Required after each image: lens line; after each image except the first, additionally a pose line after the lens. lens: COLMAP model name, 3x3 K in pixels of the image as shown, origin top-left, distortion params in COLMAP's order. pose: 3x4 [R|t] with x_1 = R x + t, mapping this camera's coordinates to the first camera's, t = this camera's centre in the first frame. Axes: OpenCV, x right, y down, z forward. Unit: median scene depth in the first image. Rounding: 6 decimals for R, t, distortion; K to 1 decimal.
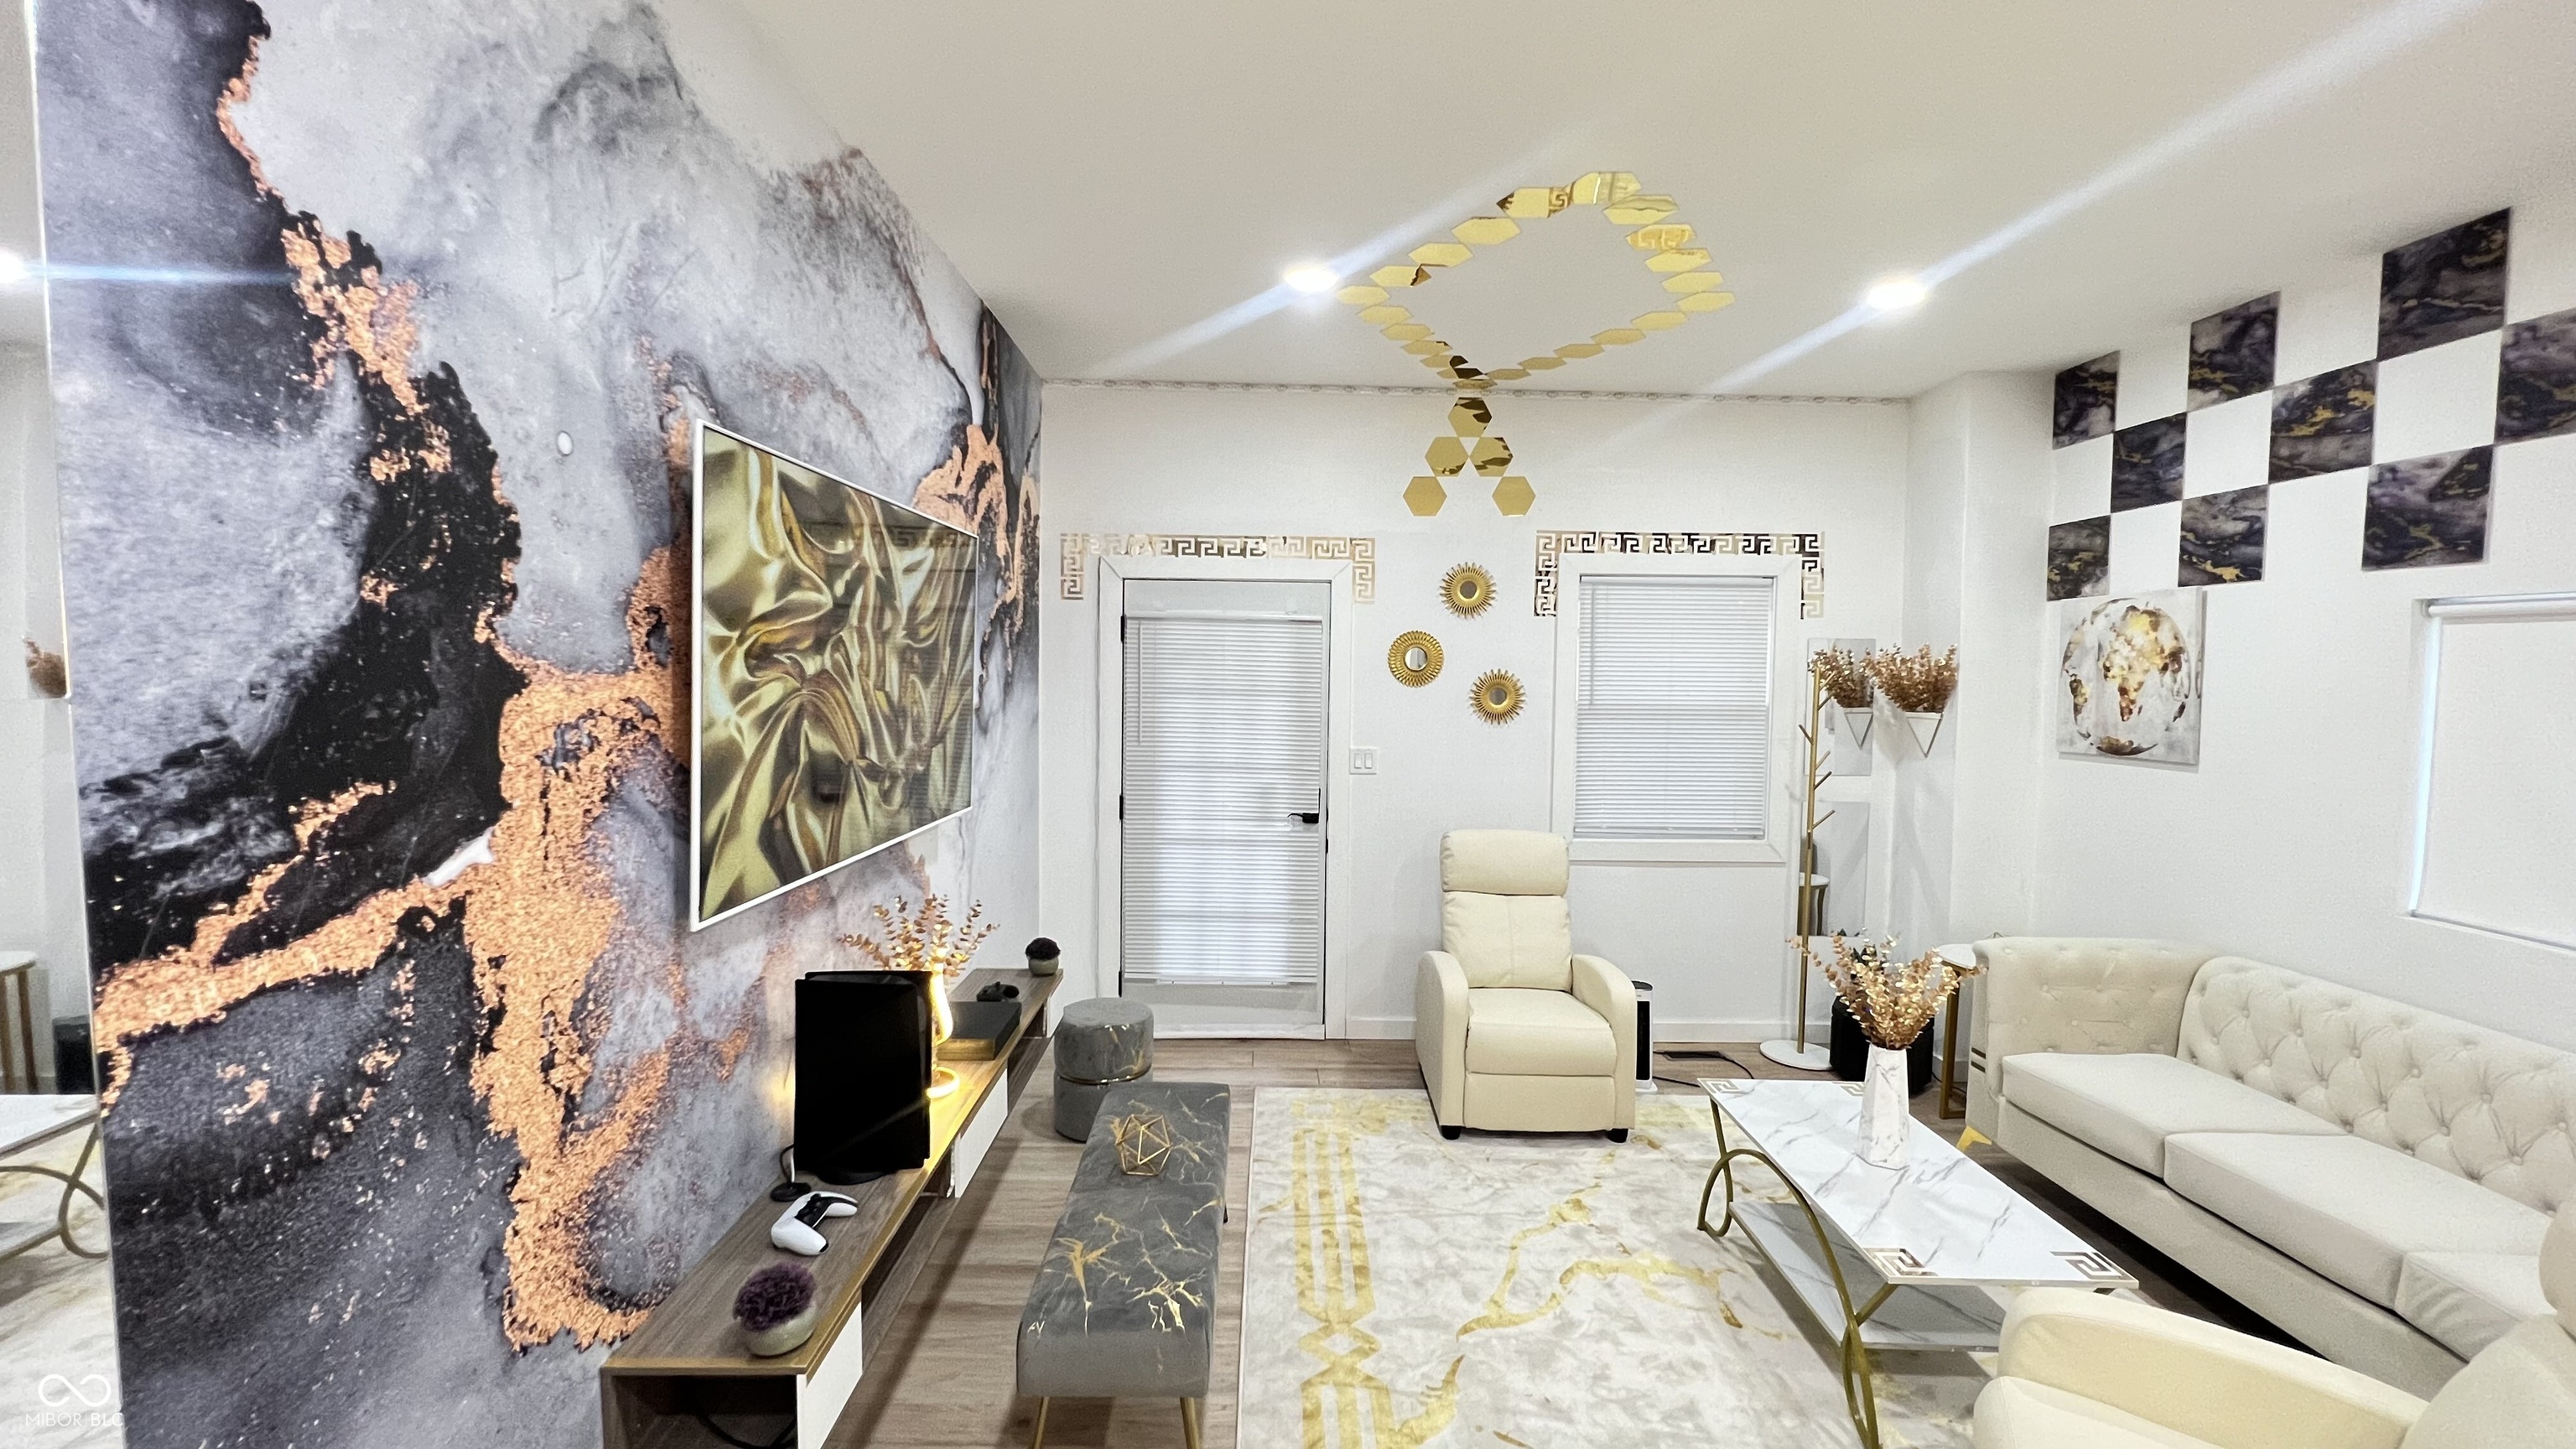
lens RADIAL K [[1026.5, 0, 1276.3], [0, 1026.5, 720.0], [0, 0, 1]] dist [-0.004356, 0.001323]
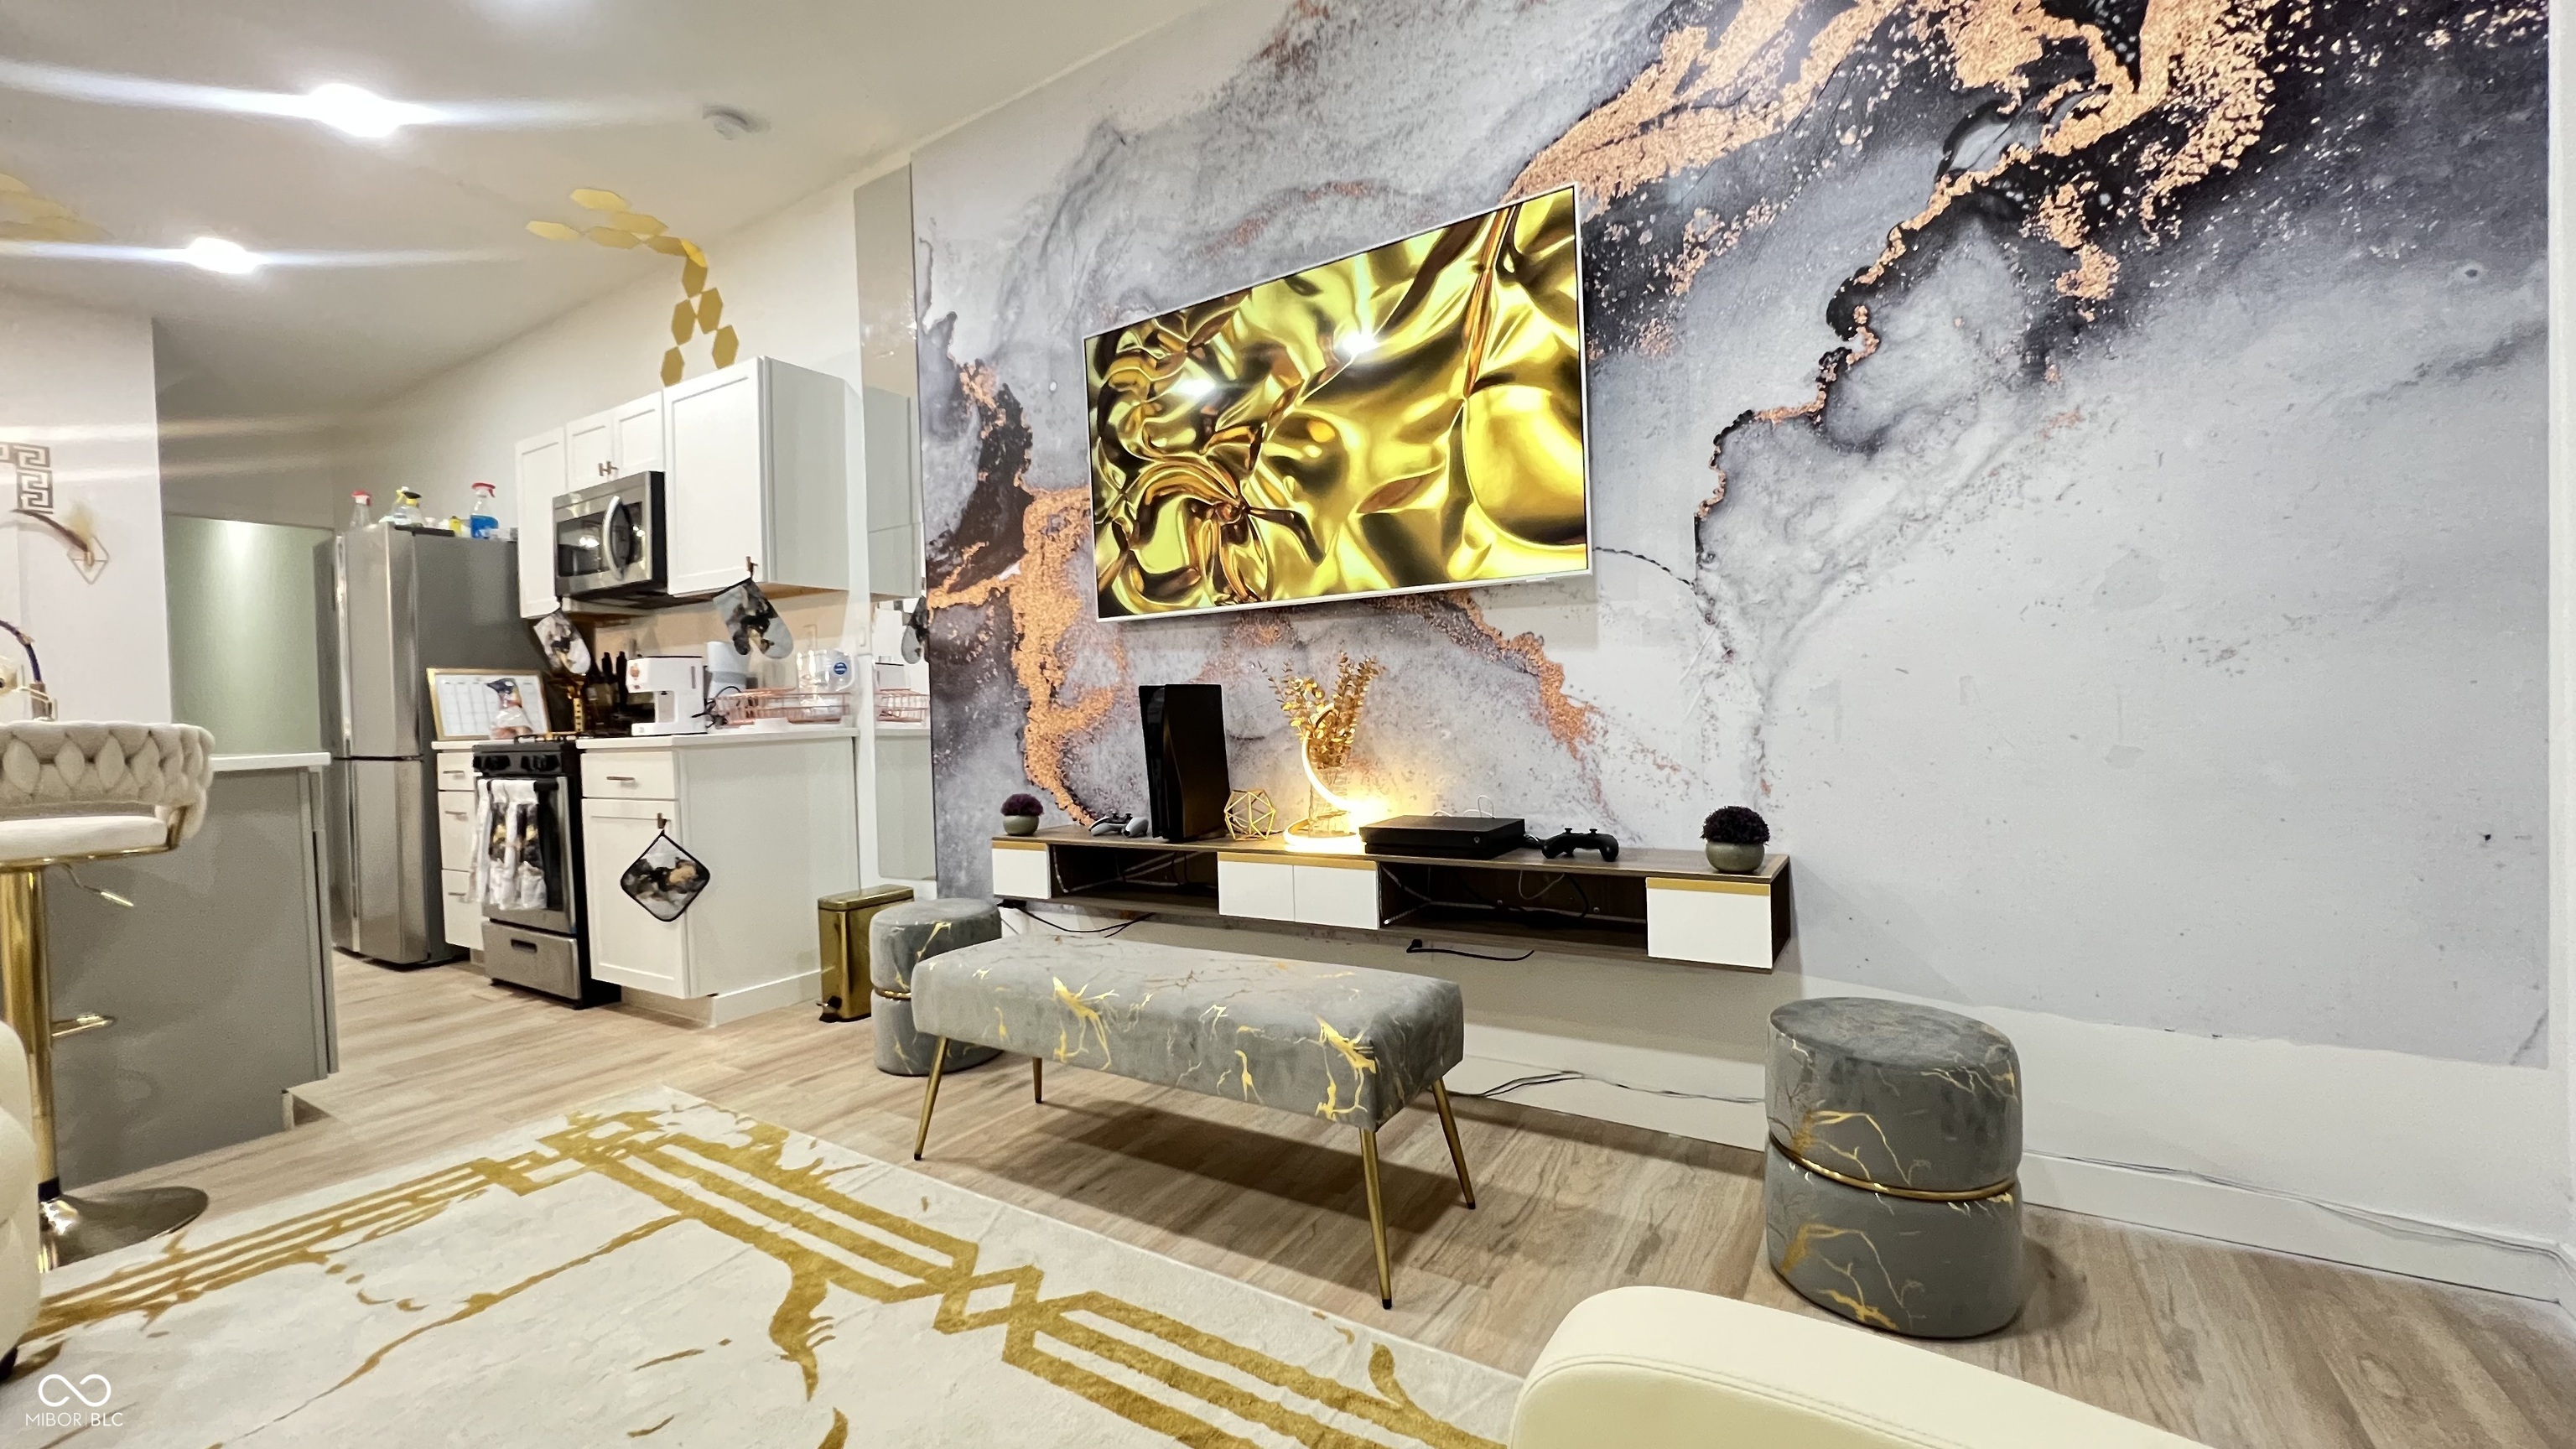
lens RADIAL K [[1026.5, 0, 1281.8], [0, 1026.5, 725.1], [0, 0, 1]] dist [-0.004356, 0.001323]
pose [[-0.546008, 0.019430, -0.837554, 0.355700], [-0.017012, 0.999268, 0.034272, 0.148244], [0.837607, 0.032961, -0.545278, 1.052363]]
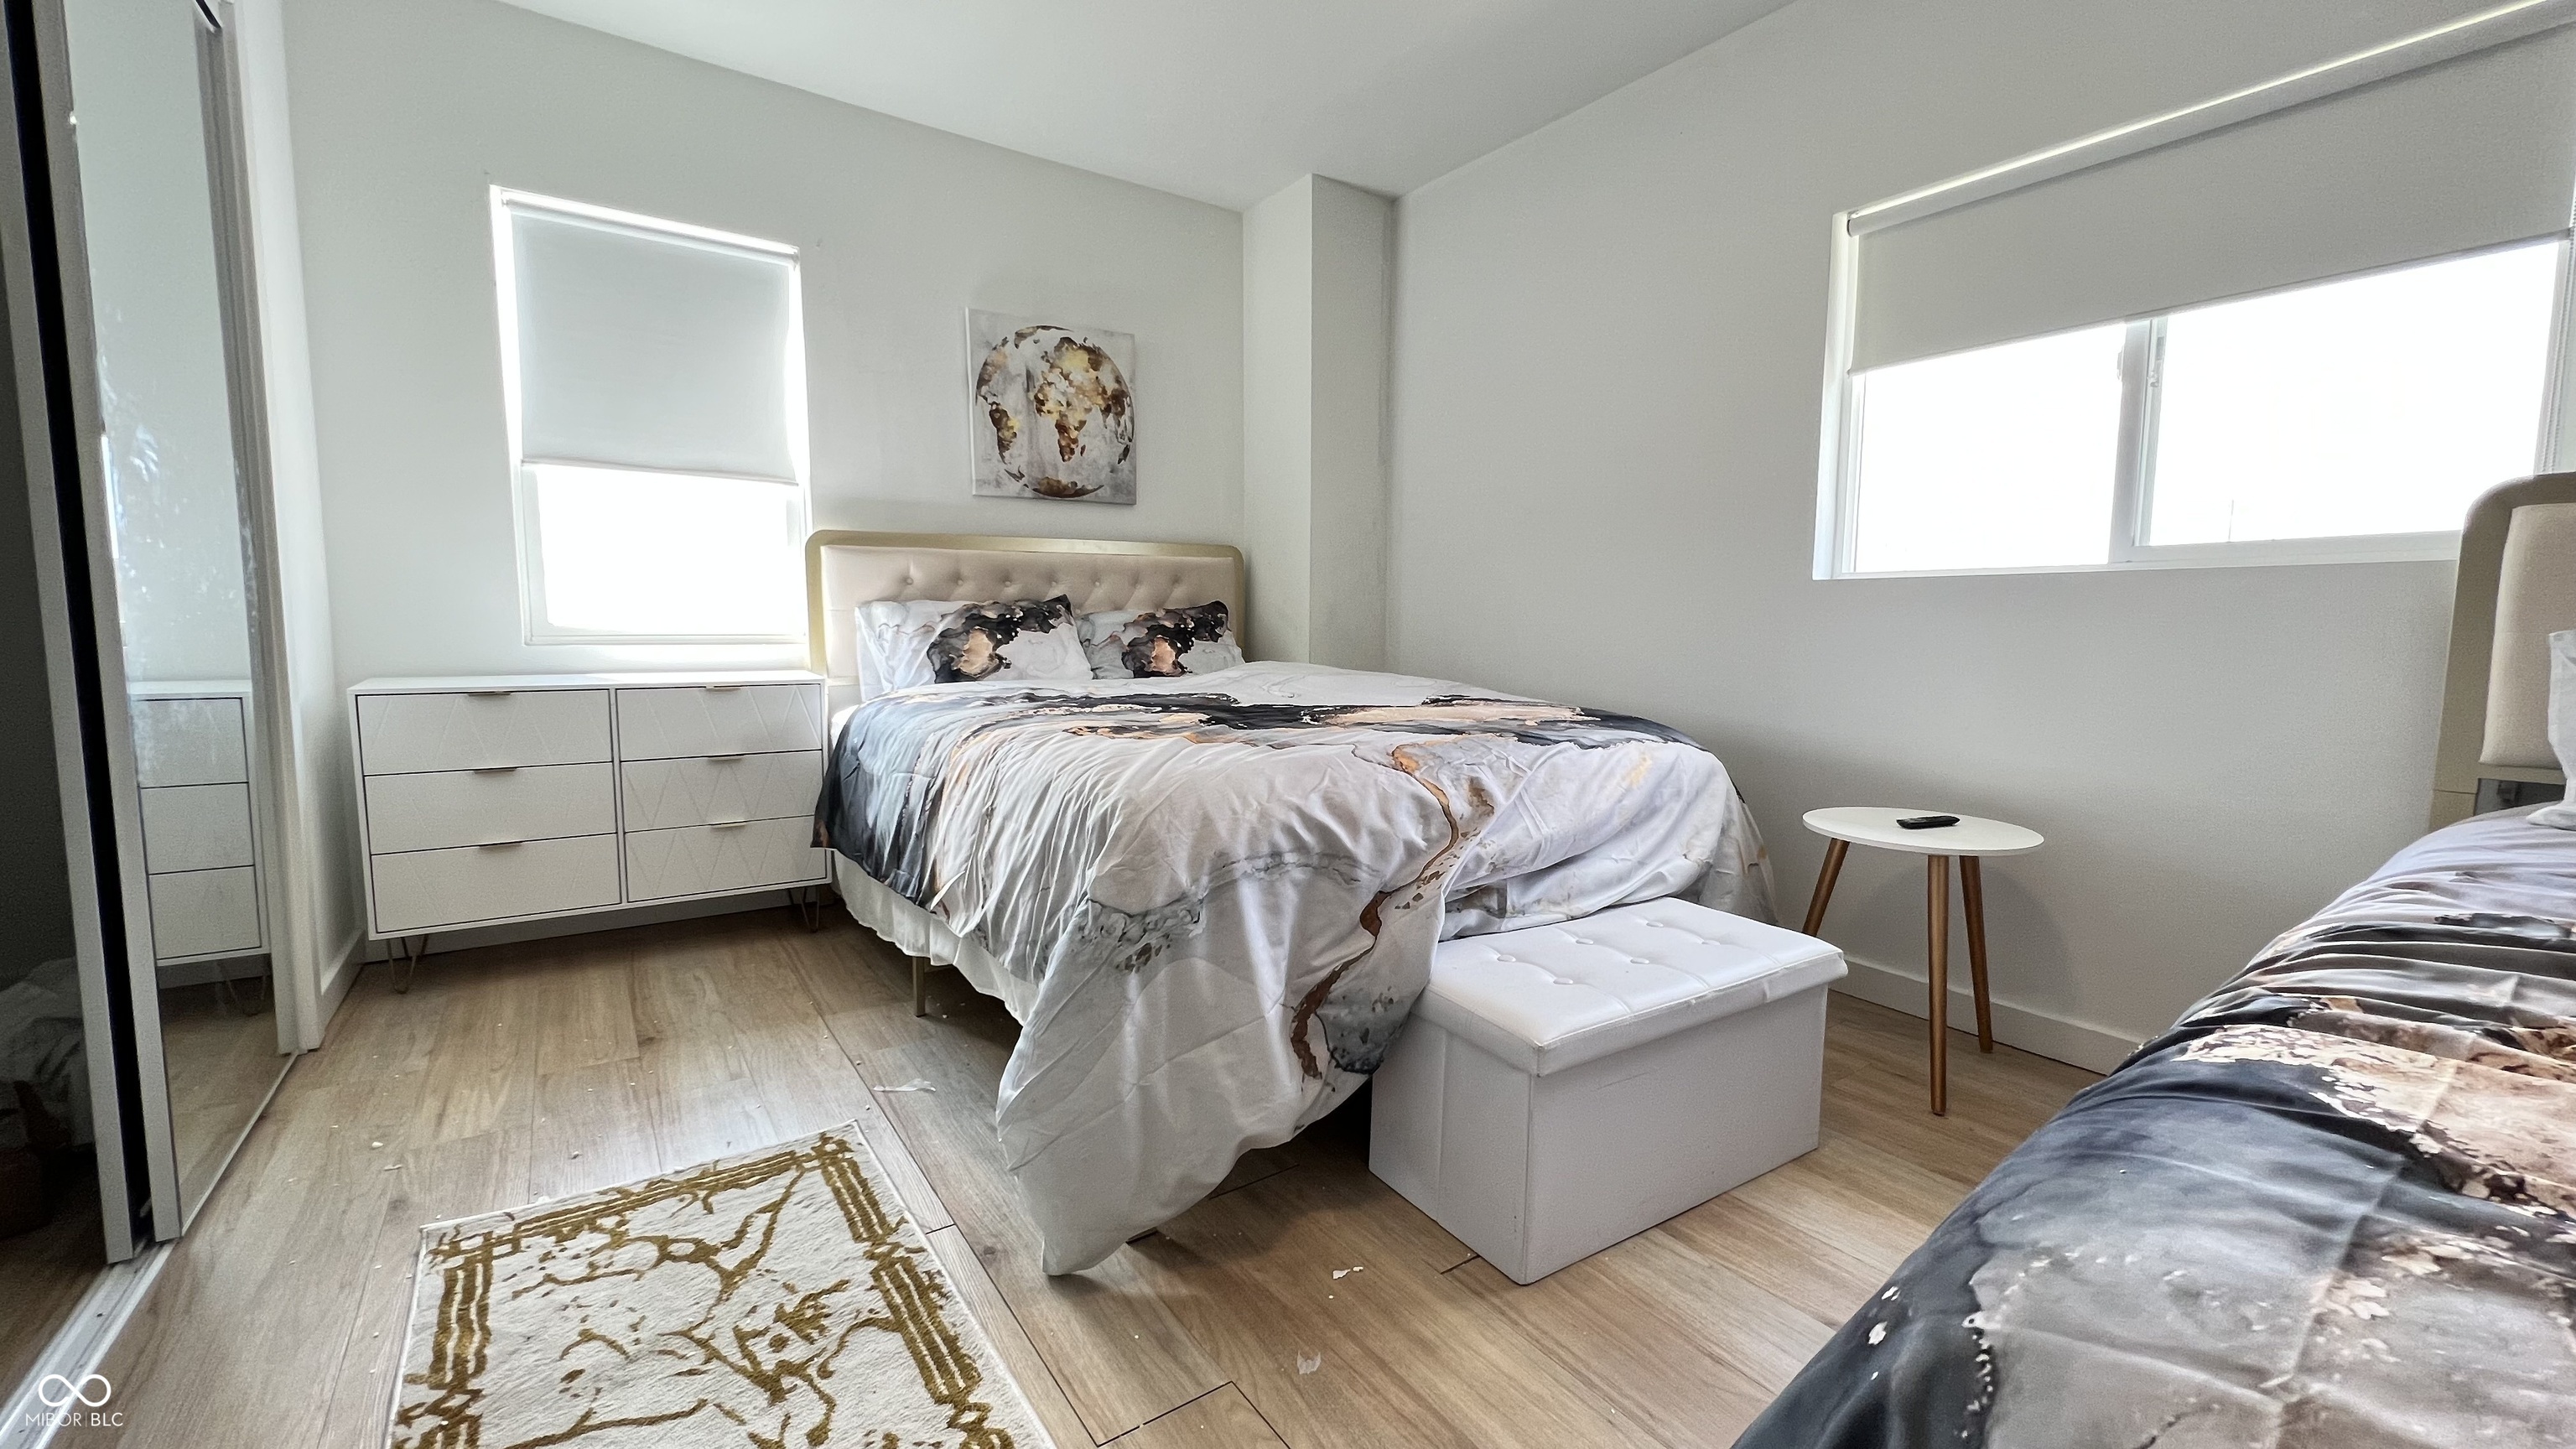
lens RADIAL K [[1026.5, 0, 1292.4], [0, 1026.5, 717.2], [0, 0, 1]] dist [-0.004356, 0.001323]
pose [[-0.574011, -0.095973, 0.813204, -0.100435], [0.029675, 0.990017, 0.137787, 0.117082], [-0.818310, 0.103223, -0.565433, 1.450045]]
